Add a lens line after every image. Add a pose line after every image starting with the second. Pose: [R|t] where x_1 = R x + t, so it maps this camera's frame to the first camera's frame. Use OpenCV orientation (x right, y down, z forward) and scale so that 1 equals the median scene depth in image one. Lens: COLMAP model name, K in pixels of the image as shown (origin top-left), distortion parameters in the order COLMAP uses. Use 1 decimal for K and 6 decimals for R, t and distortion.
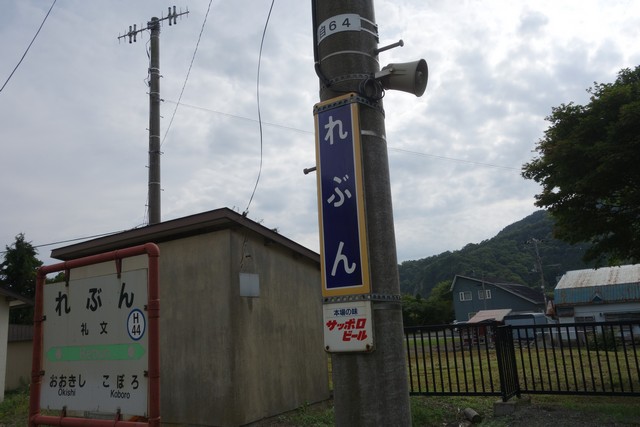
lens RADIAL K [[506.3, 0, 317.8], [0, 506.3, 212.4], [0, 0, 1]] dist [0.002534, -0.000227]
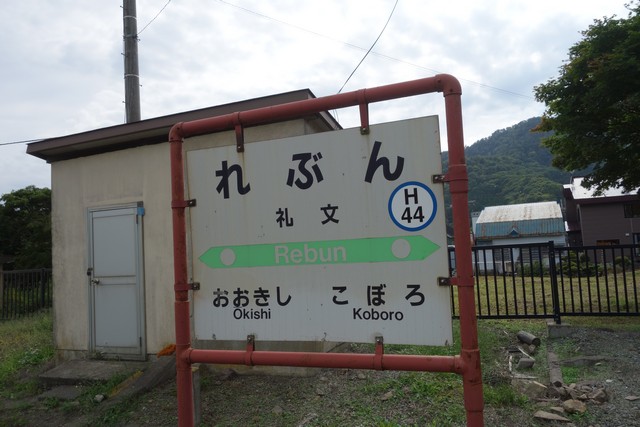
lens RADIAL K [[506.3, 0, 321.8], [0, 506.3, 211.7], [0, 0, 1]] dist [0.002534, -0.000227]
pose [[0.983391, 0.023952, 0.179910, -0.504281], [-0.047008, 0.991042, 0.125008, 0.135044], [-0.175304, -0.131389, 0.975708, 0.356478]]
